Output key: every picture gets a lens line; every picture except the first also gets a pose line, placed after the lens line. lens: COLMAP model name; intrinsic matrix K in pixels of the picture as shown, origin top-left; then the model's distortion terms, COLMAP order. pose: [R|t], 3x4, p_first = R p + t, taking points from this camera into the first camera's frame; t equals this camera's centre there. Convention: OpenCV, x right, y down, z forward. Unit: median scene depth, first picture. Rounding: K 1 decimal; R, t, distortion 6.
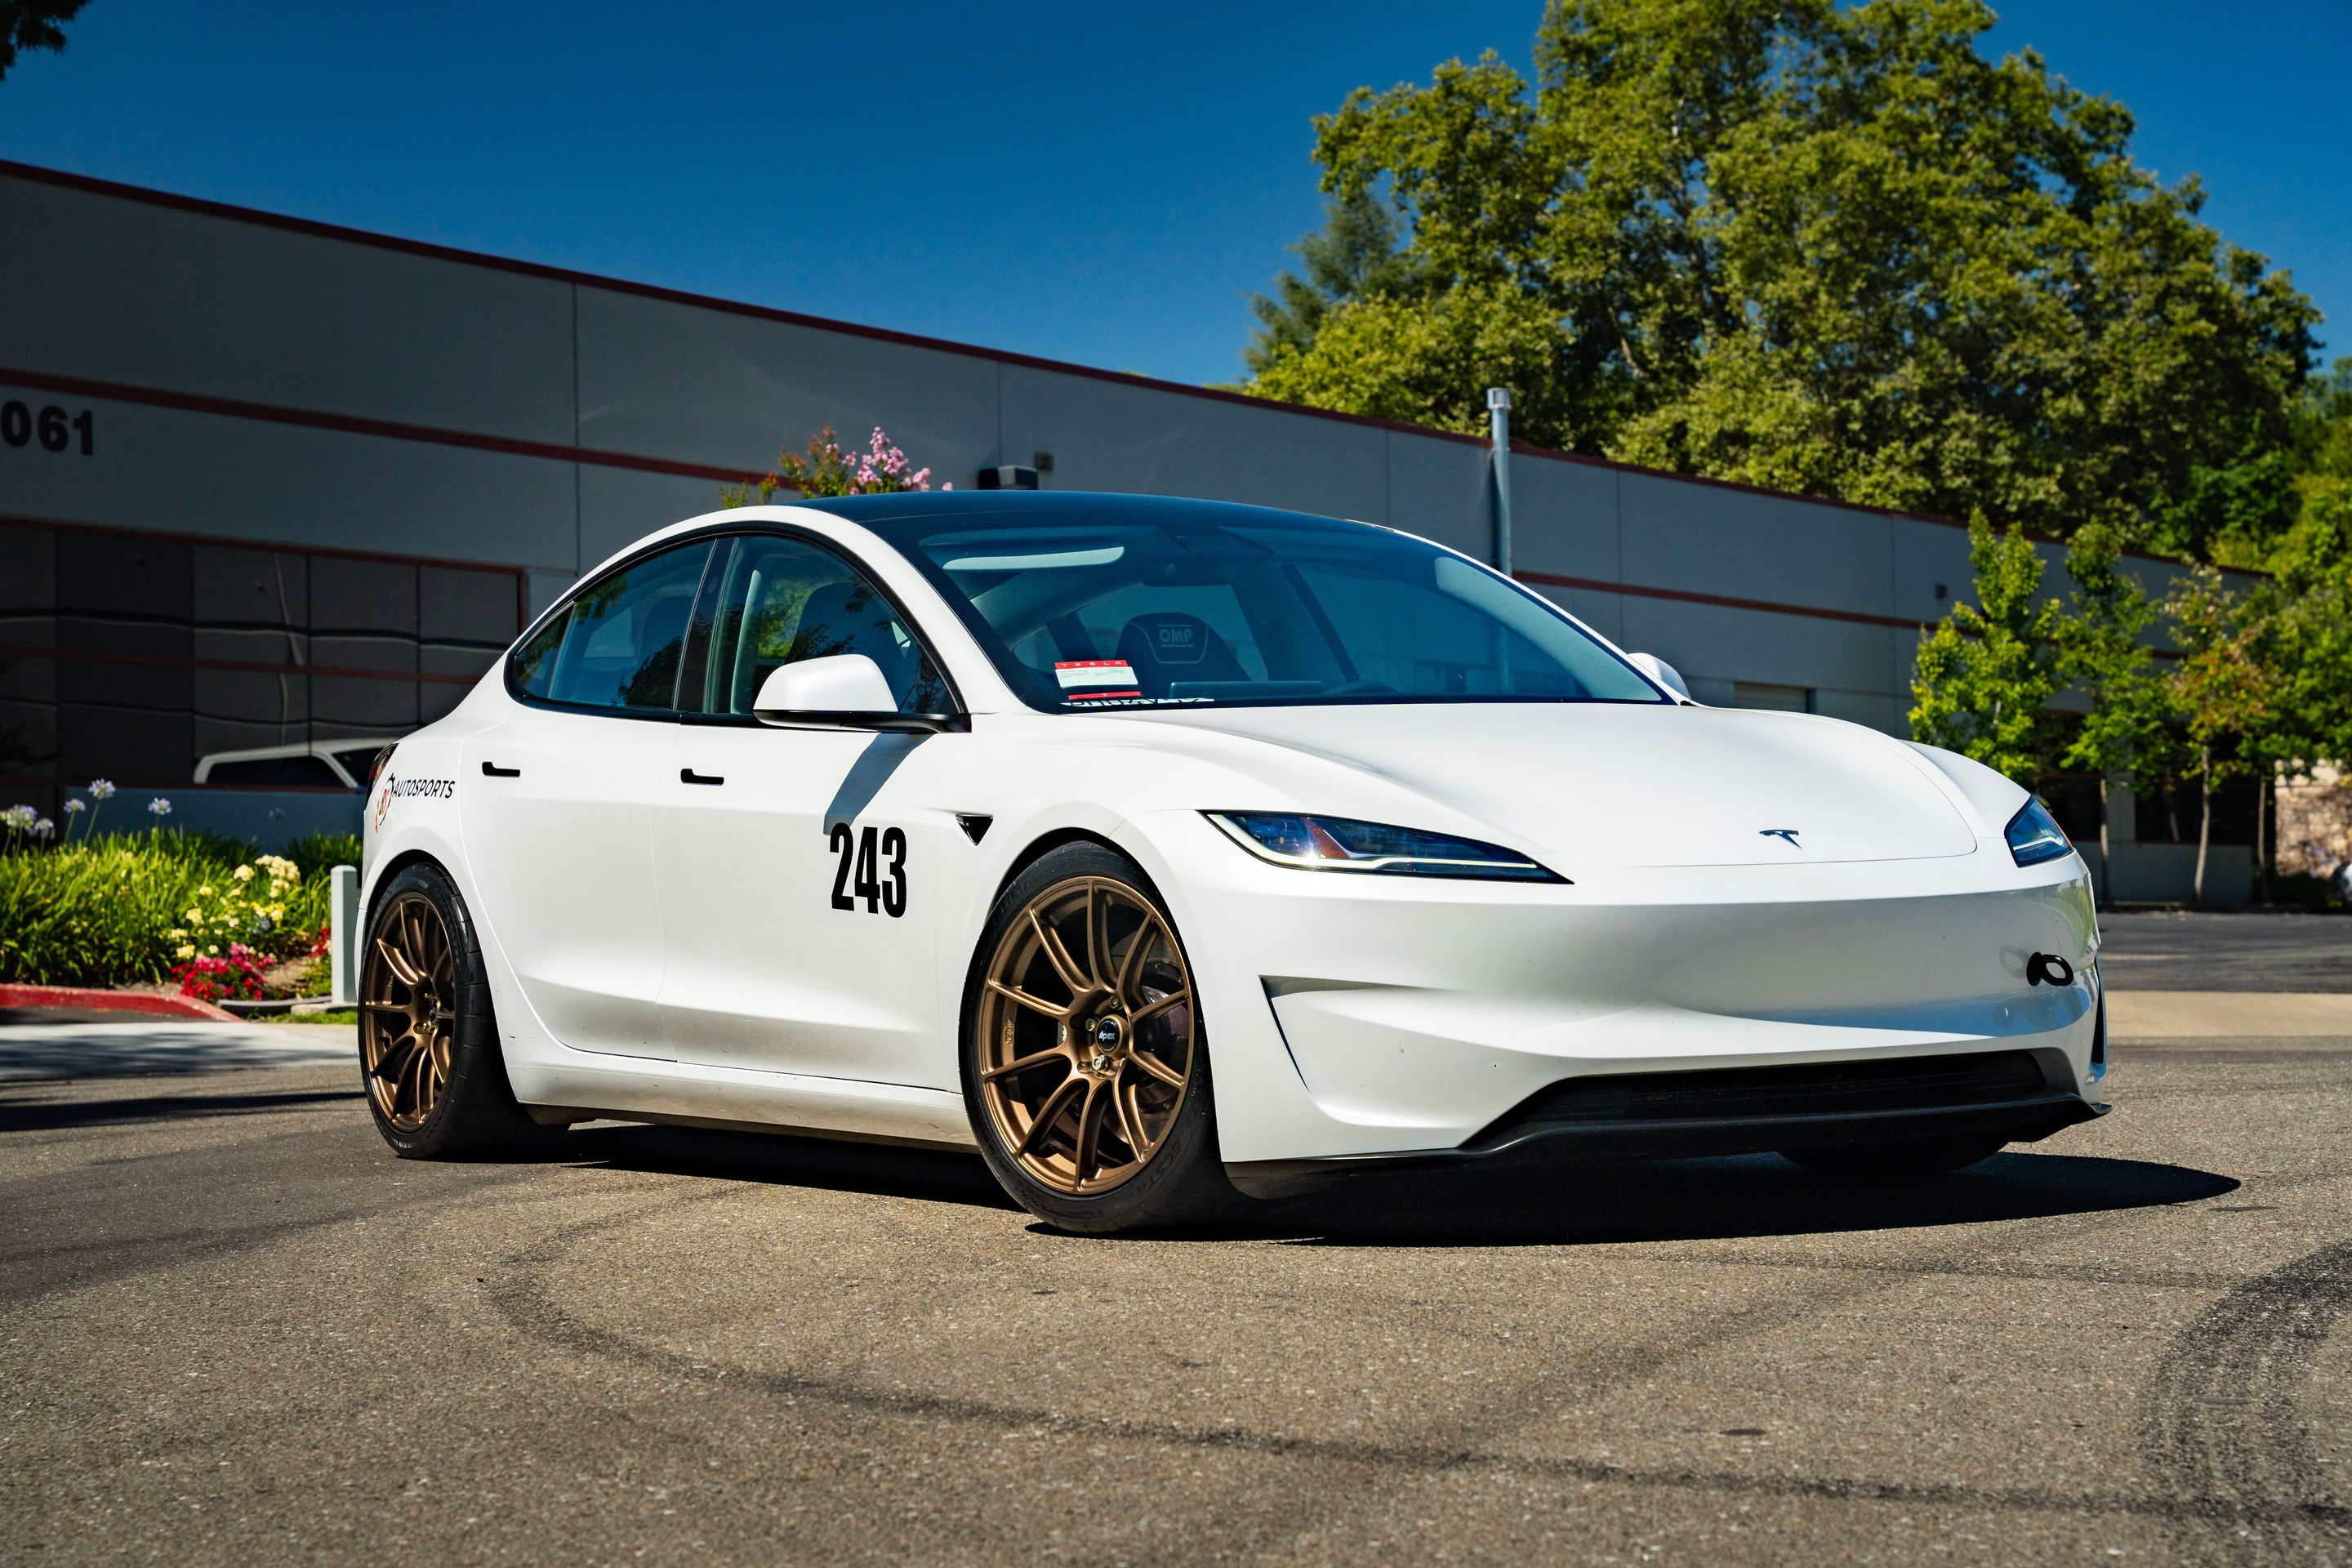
lens RADIAL K [[4702.1, 0, 1164.4], [0, 4702.1, 788.8], [0, 0, 1]] dist [0.343586, 0.412721]
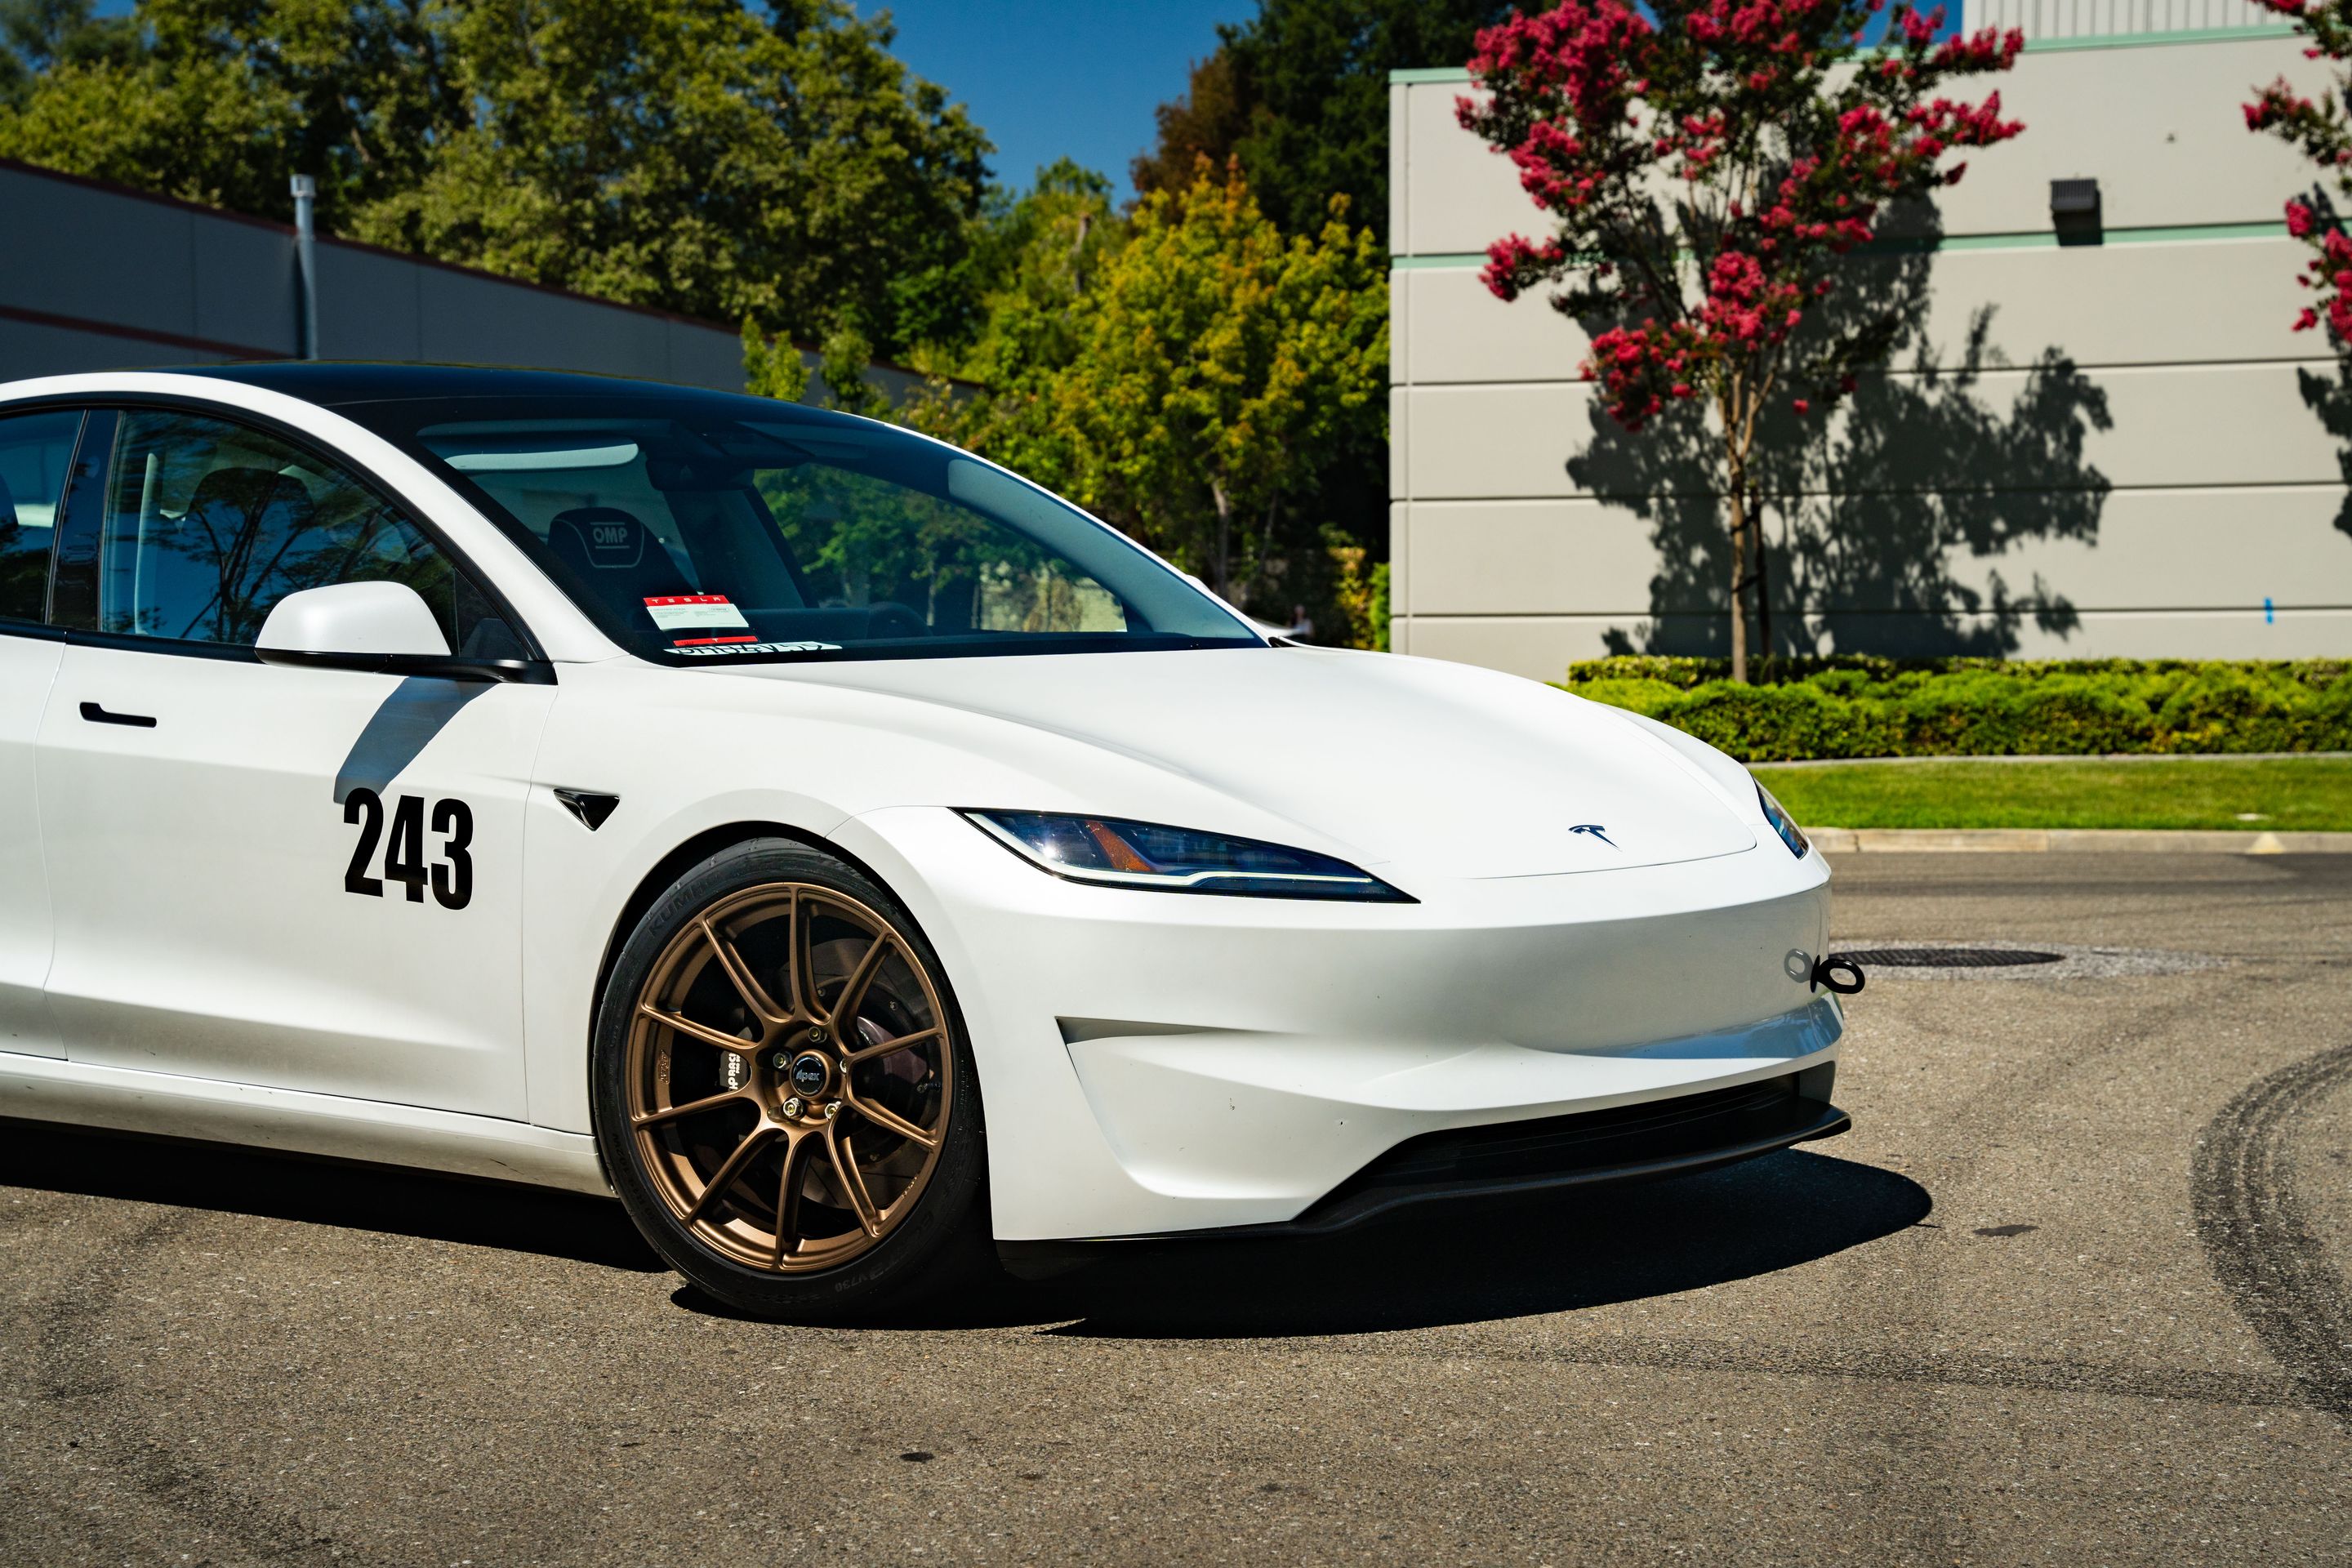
lens RADIAL K [[4271.0, 0, 1171.9], [0, 4271.0, 823.9], [0, 0, 1]] dist [0.173457, 1.048845]
pose [[0.951362, -0.003406, 0.308056, -0.058488], [-0.016771, 0.997884, 0.062826, -0.012634], [-0.307618, -0.064937, 0.949292, 0.089804]]
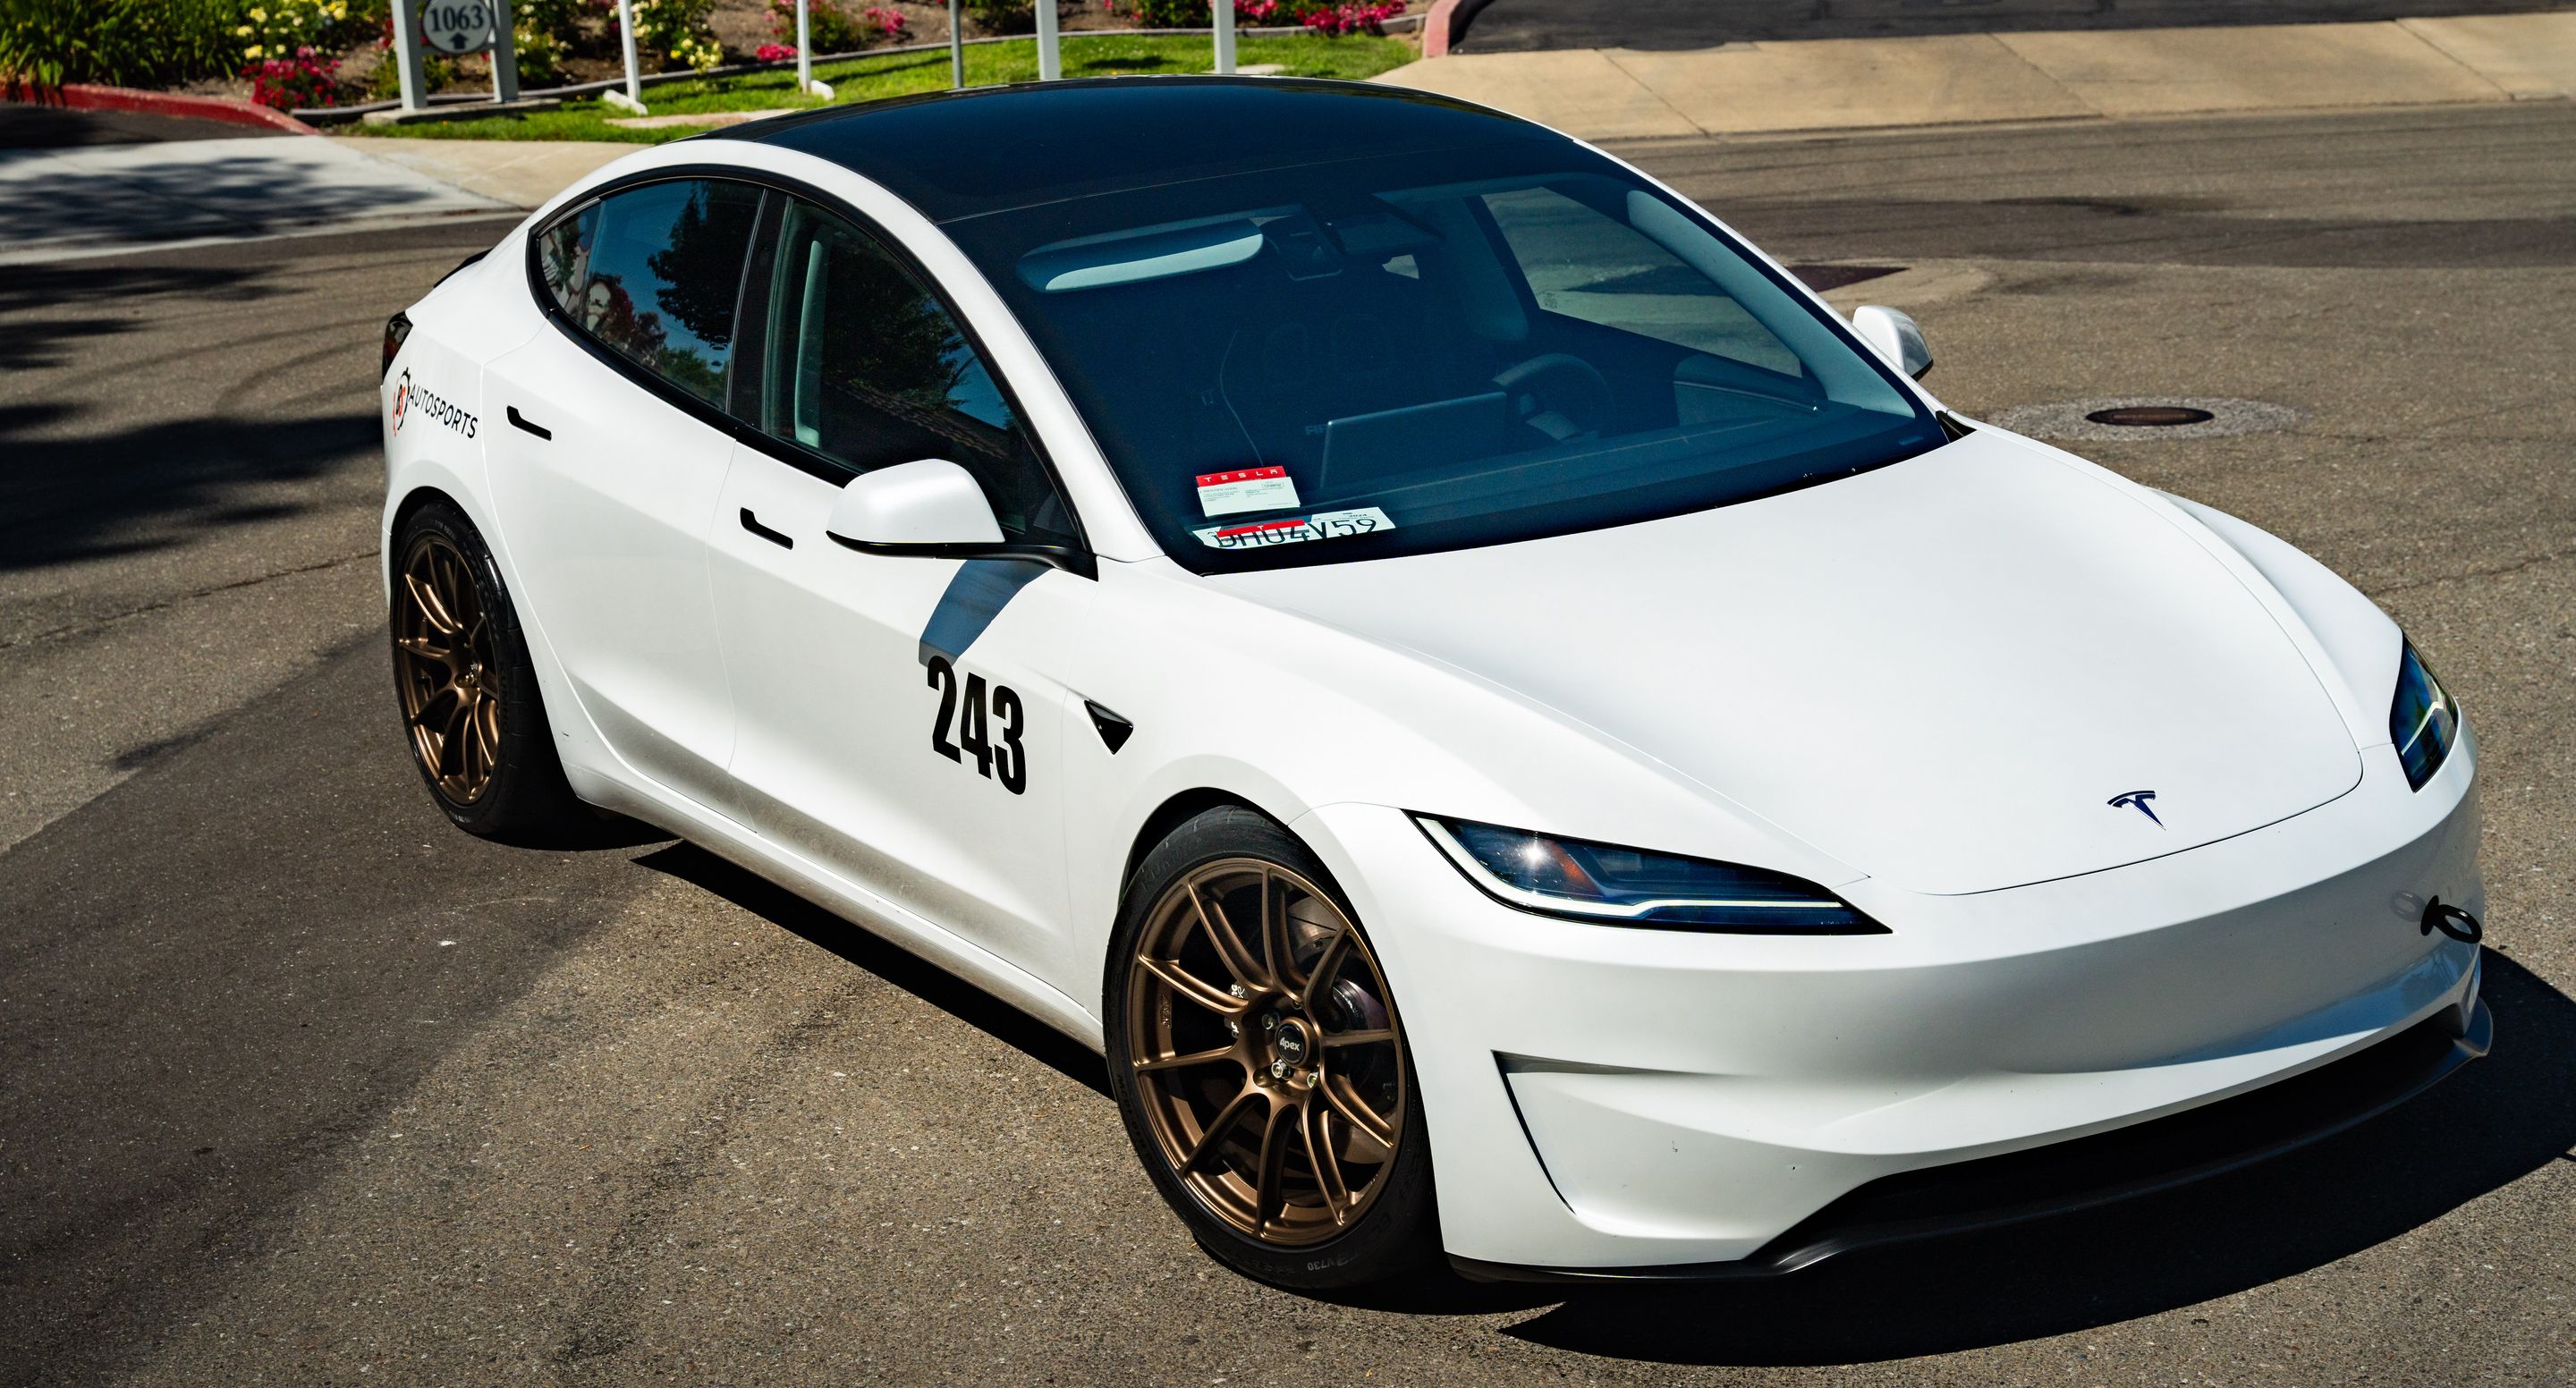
lens RADIAL K [[4066.8, 0, 1288.0], [0, 4066.8, 694.0], [0, 0, 1]] dist [0.112072, 0.642532]
pose [[0.999258, -0.031915, 0.021576, -0.008319], [0.025009, 0.963421, 0.266823, -0.062210], [-0.029302, -0.266085, 0.963504, 0.110419]]
